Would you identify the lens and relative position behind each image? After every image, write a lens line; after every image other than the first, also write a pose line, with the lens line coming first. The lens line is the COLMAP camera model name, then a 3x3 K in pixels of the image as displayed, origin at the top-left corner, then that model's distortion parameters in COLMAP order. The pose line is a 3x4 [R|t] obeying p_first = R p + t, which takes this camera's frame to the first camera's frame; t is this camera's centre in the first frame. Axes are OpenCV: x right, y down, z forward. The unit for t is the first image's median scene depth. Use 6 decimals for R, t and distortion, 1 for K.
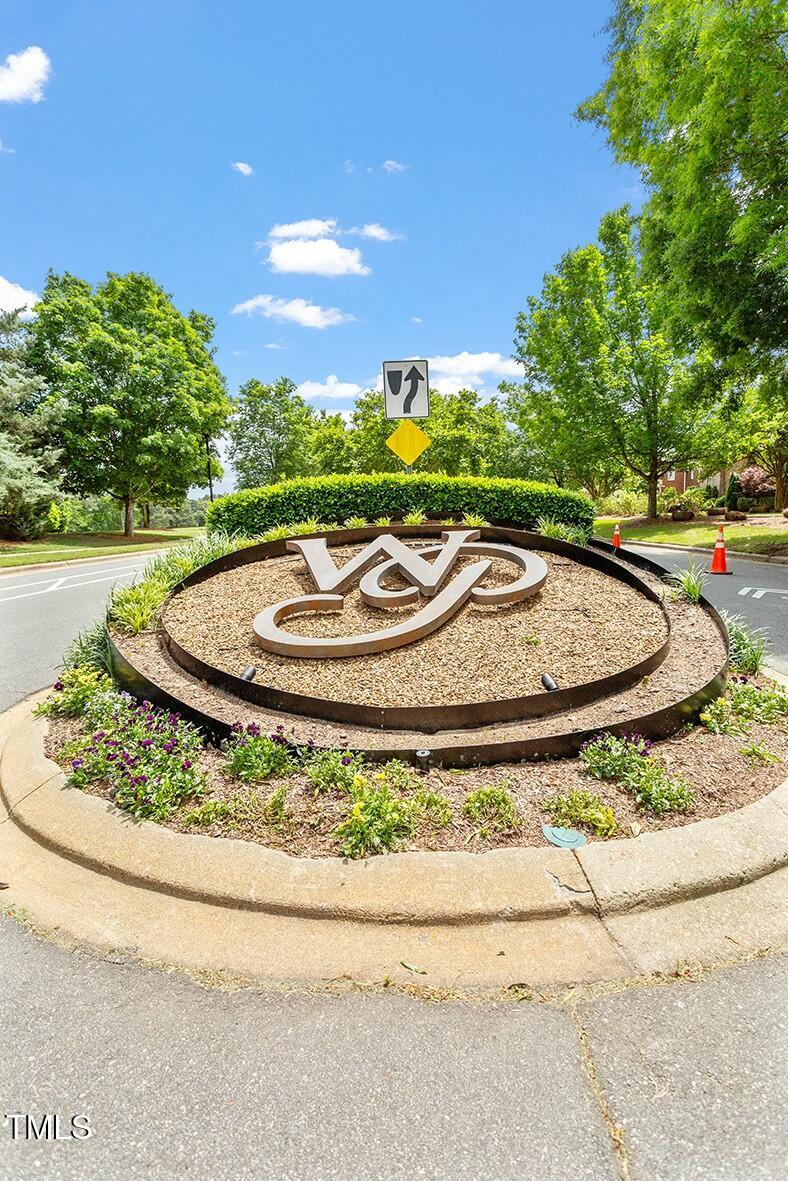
lens RADIAL K [[594.0, 0, 394.0], [0, 594.0, 590.5], [0, 0, 1]] dist [0.011385, -0.000241]
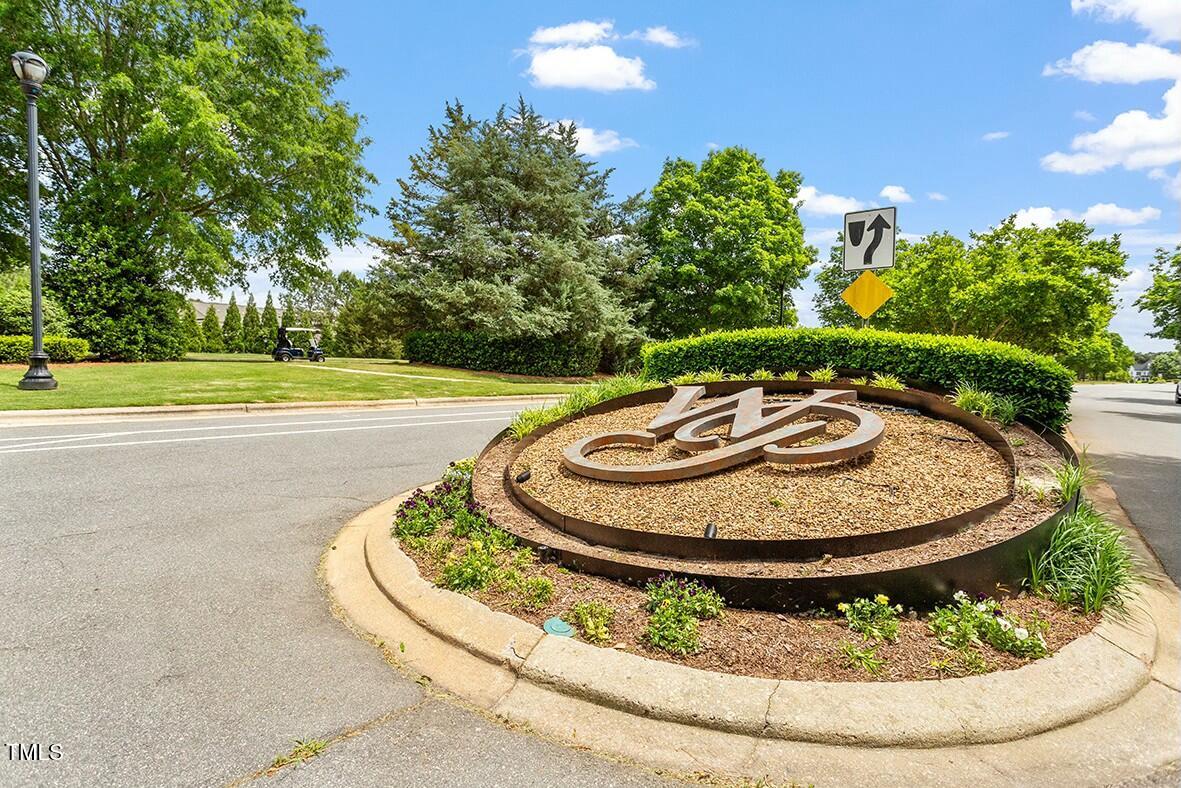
lens RADIAL K [[610.8, 0, 590.5], [0, 610.8, 394.0], [0, 0, 1]] dist [-0.015812, 0.000135]
pose [[0.745338, 0.085959, -0.661122, 0.189131], [-0.132395, 0.990987, -0.020412, -0.008989], [0.653408, 0.102743, 0.750001, 0.006071]]
